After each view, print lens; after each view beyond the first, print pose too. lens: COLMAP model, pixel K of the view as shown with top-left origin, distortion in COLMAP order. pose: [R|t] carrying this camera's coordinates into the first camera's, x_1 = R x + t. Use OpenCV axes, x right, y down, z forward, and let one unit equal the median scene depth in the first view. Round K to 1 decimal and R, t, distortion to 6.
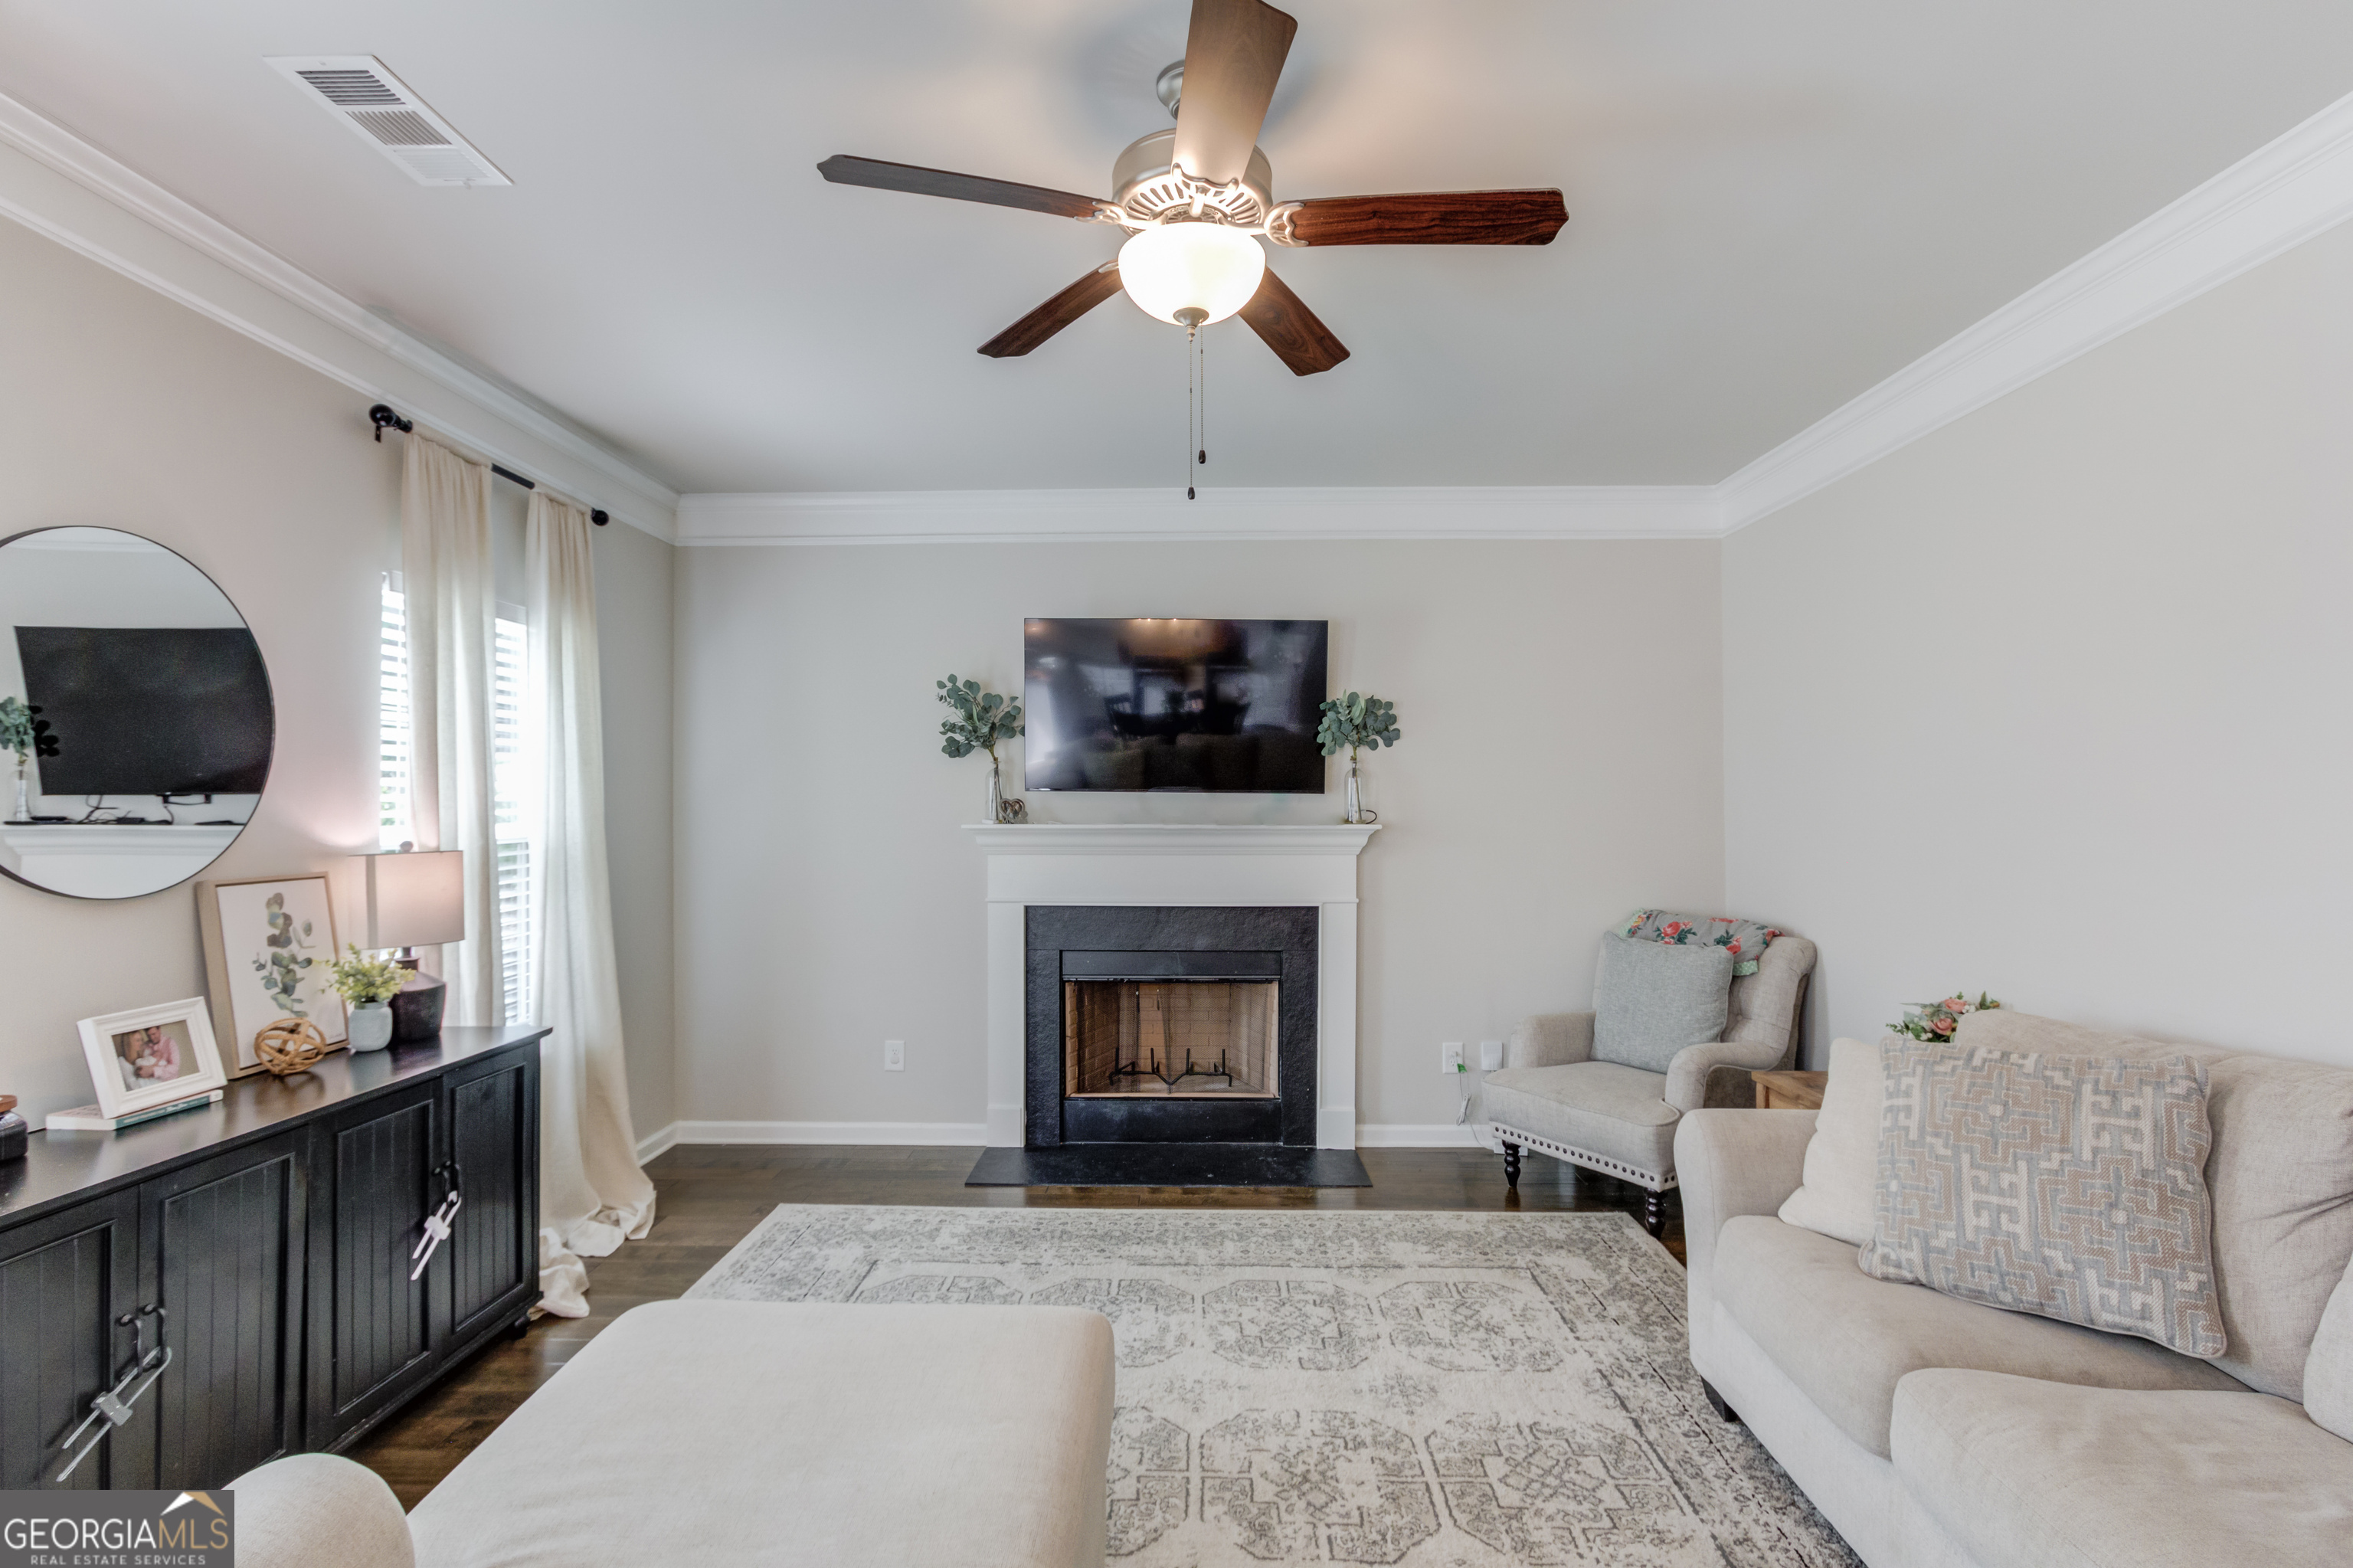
lens RADIAL K [[1108.9, 0, 1176.5], [0, 1108.9, 784.0], [0, 0, 1]] dist [-0.006631, 0.000931]
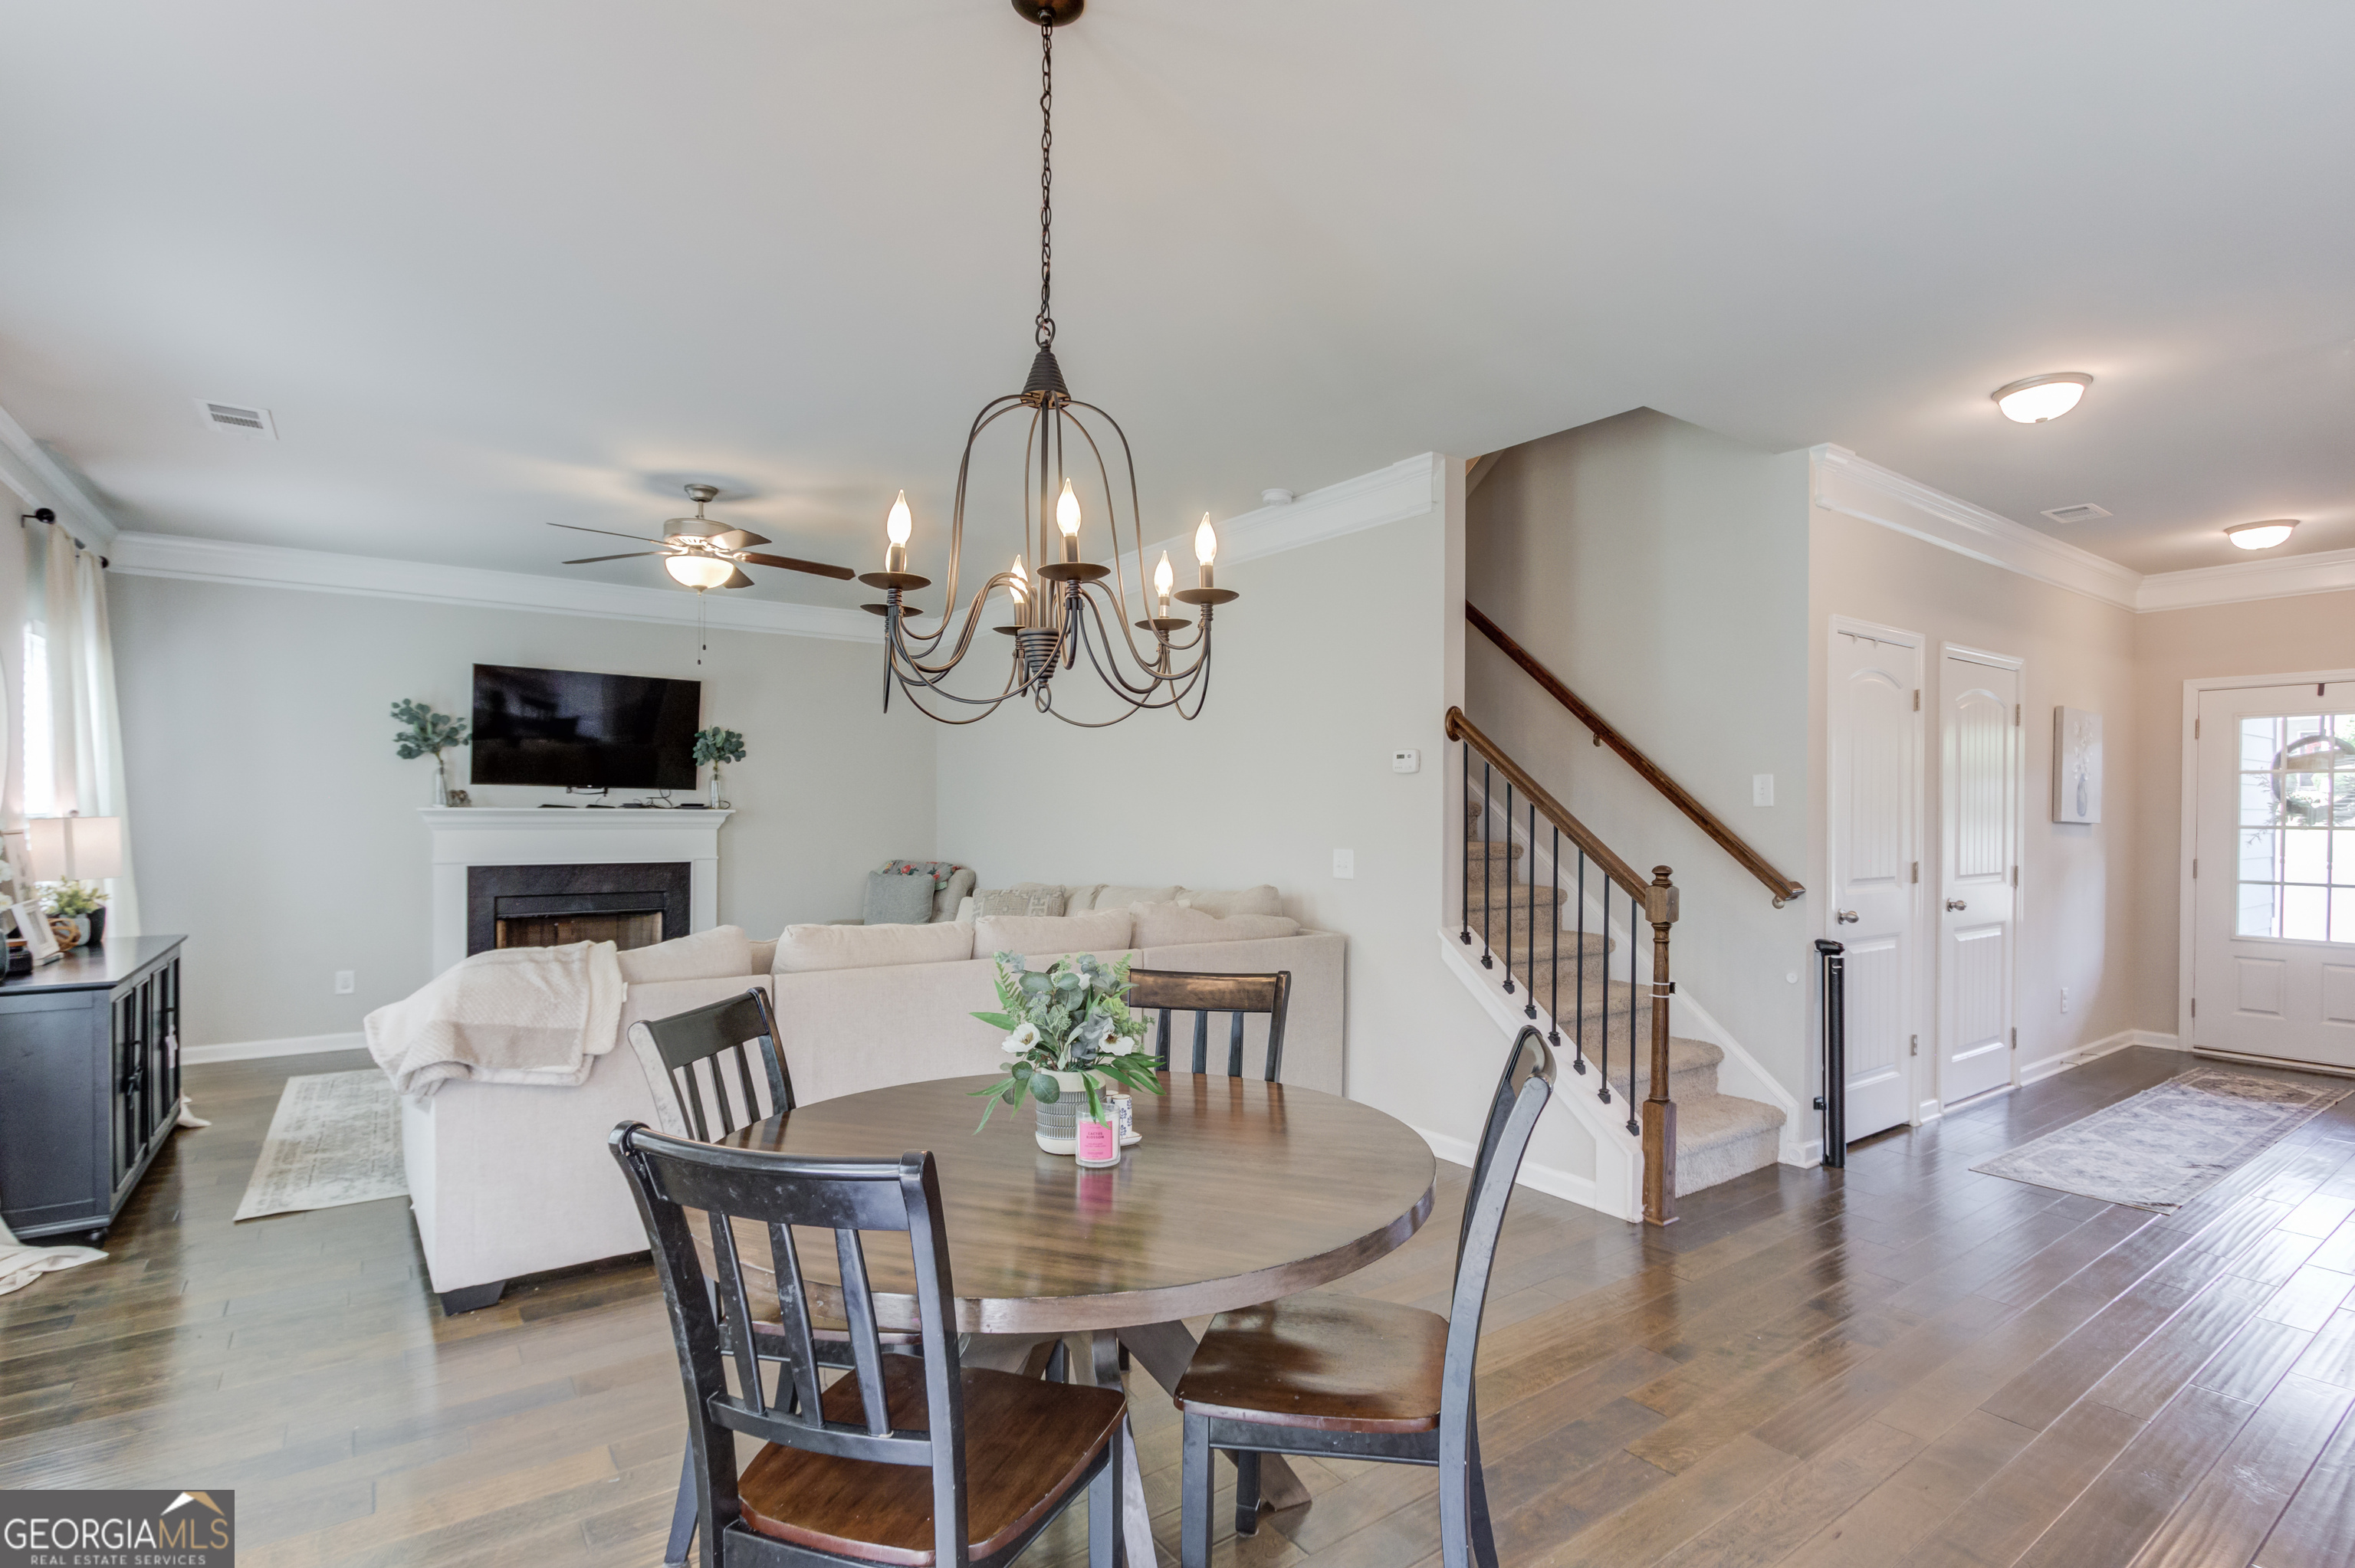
lens RADIAL K [[1151.0, 0, 1214.7], [0, 1151.0, 812.6], [0, 0, 1]] dist [-0.030341, 0.021090]
pose [[0.789035, 0.005357, 0.614325, -0.286259], [-0.018927, 0.999699, 0.015592, 0.001270], [-0.614056, -0.023930, 0.788899, -0.739826]]
